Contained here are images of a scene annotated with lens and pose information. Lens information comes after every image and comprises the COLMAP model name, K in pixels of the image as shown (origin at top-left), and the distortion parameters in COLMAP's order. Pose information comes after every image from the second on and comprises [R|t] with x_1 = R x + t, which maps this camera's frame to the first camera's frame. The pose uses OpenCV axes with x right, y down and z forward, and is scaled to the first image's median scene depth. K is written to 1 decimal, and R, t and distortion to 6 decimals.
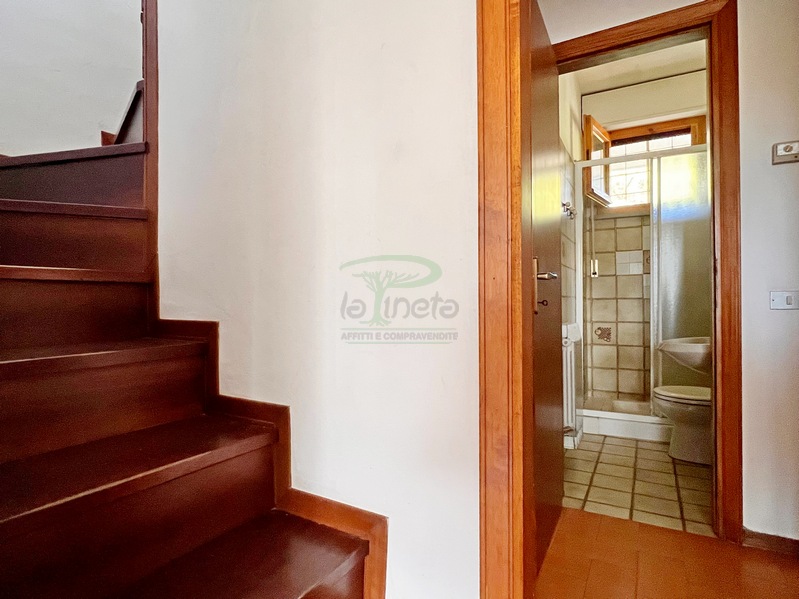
lens RADIAL K [[450.2, 0, 403.5], [0, 450.2, 300.6], [0, 0, 1]] dist [-0.000400, 0.001174]
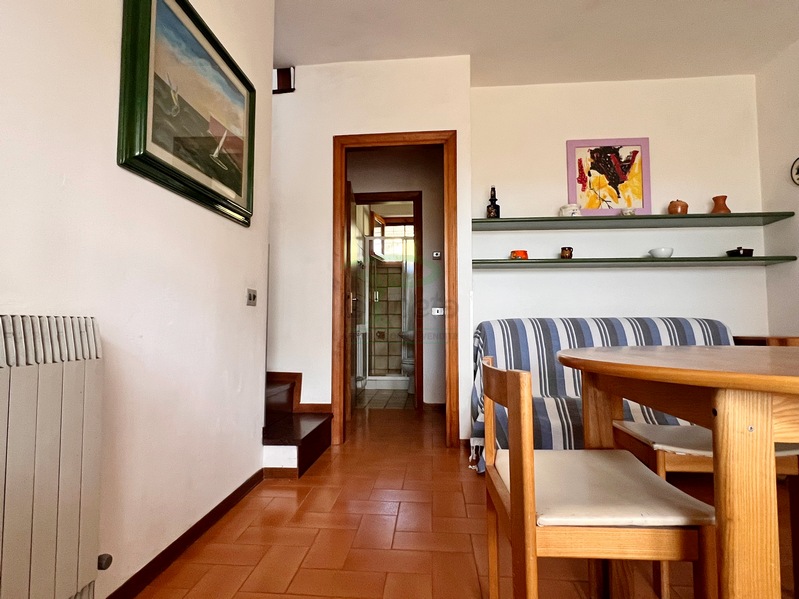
lens RADIAL K [[450.2, 0, 397.4], [0, 450.2, 298.9], [0, 0, 1]] dist [-0.000400, 0.001174]
pose [[0.913642, 0.028722, 0.405504, -0.192101], [-0.005622, 0.998298, -0.058043, 0.036417], [-0.406481, 0.050751, 0.912249, -0.586997]]
